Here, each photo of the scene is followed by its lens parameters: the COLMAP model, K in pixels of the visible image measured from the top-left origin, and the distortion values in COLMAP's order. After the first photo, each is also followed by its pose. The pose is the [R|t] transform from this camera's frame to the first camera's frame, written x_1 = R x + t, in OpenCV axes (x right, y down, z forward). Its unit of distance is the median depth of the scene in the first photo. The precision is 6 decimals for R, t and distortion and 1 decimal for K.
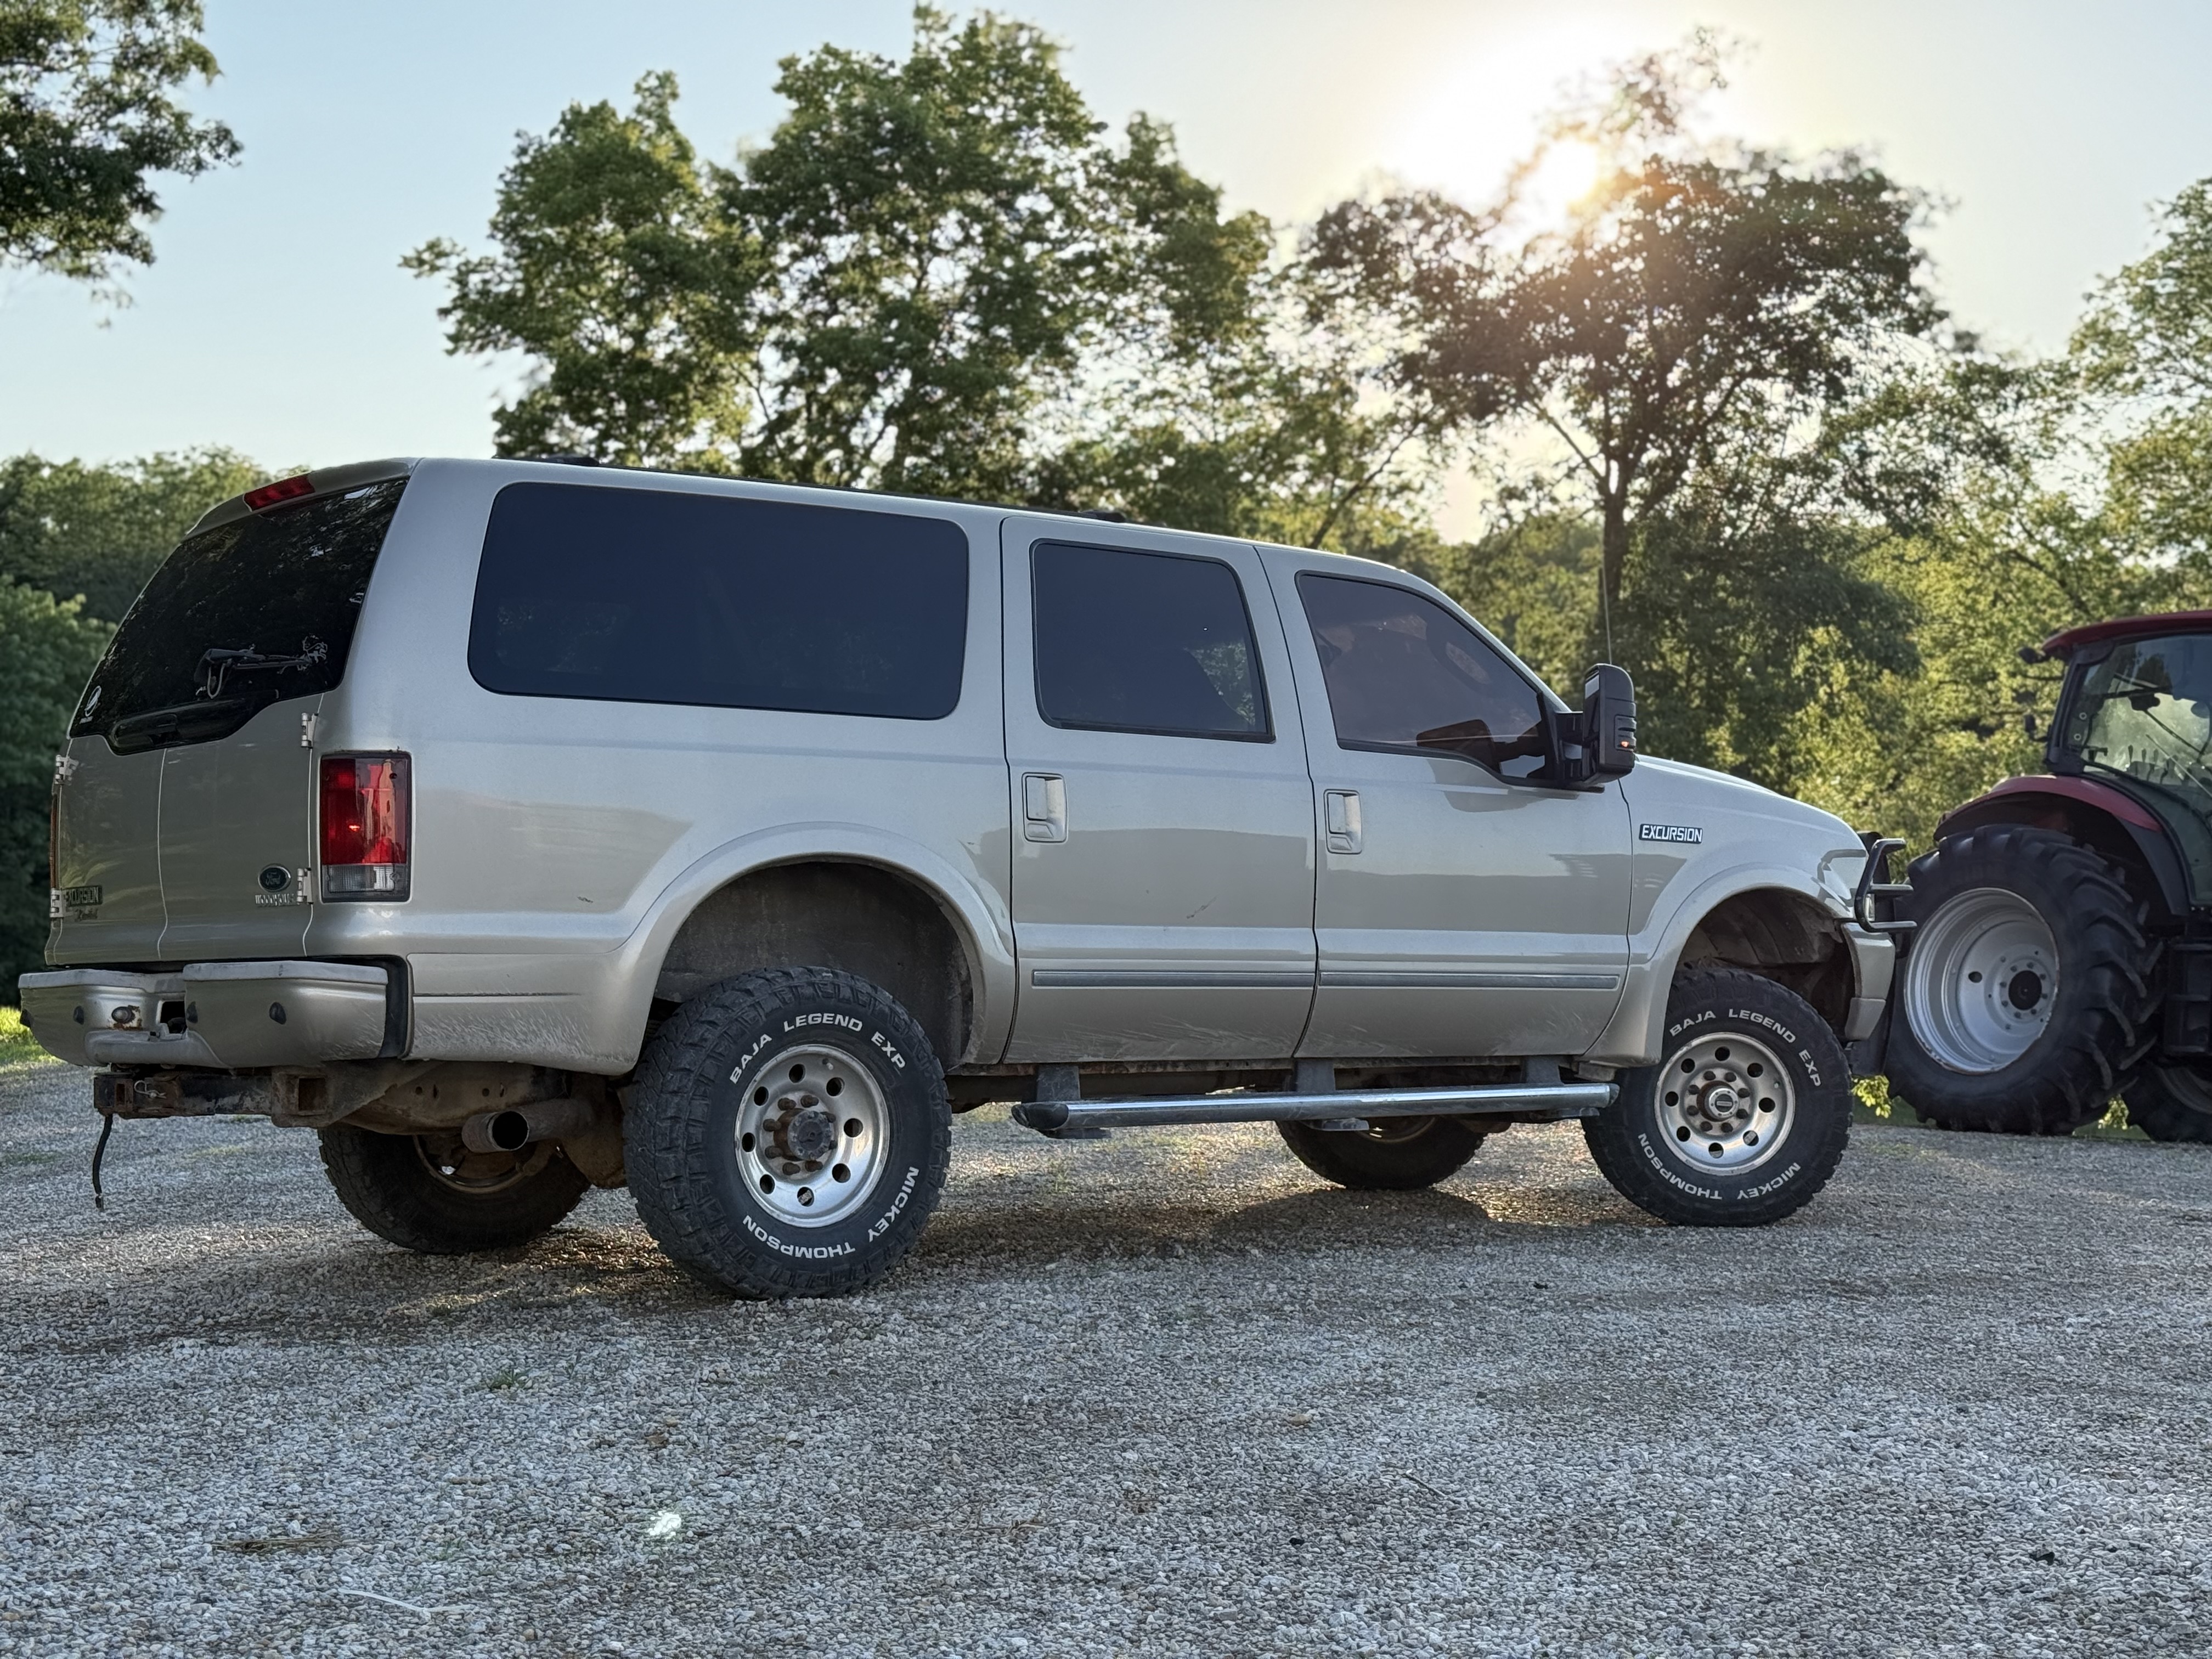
lens RADIAL K [[3119.6, 0, 1107.5], [0, 3119.6, 828.3], [0, 0, 1]] dist [0.139806, 0.000000]
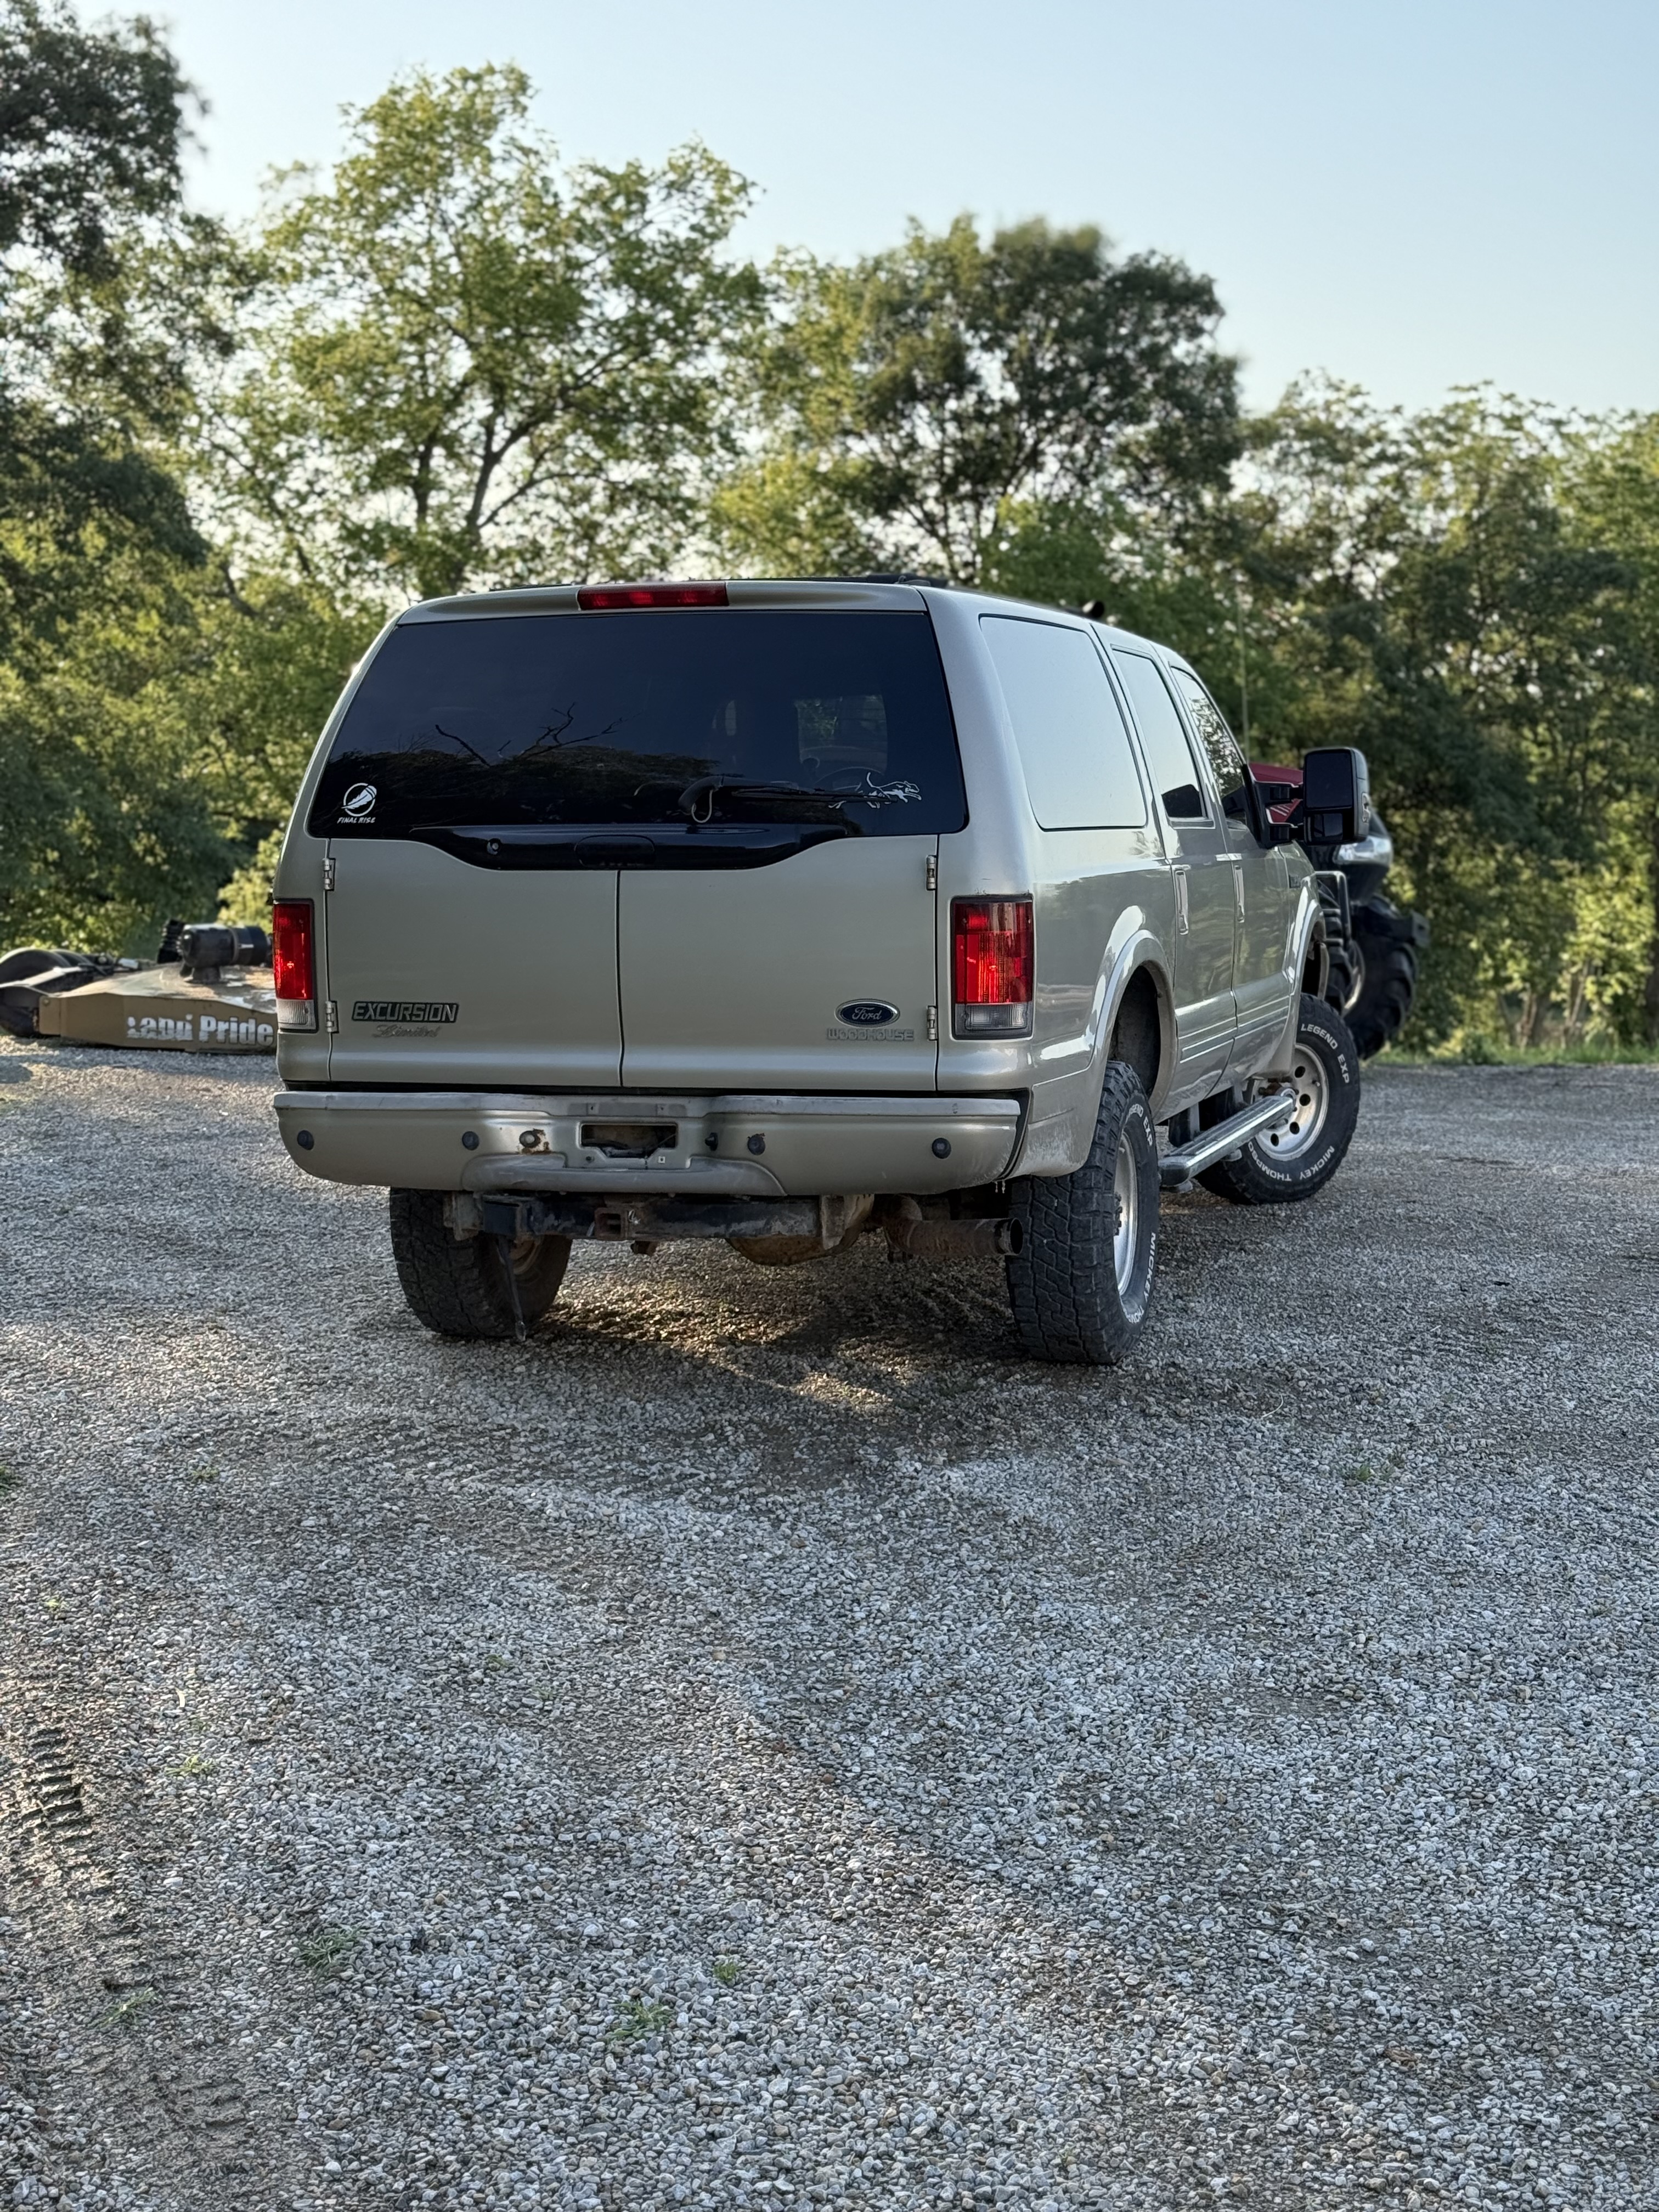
lens RADIAL K [[3119.6, 0, 831.6], [0, 3119.6, 1109.6], [0, 0, 1]] dist [0.139806, 0.000000]
pose [[0.832447, -0.056307, 0.551237, -0.600192], [-0.020638, 0.990983, 0.132391, -0.062536], [-0.553721, -0.121585, 0.823778, 0.122173]]
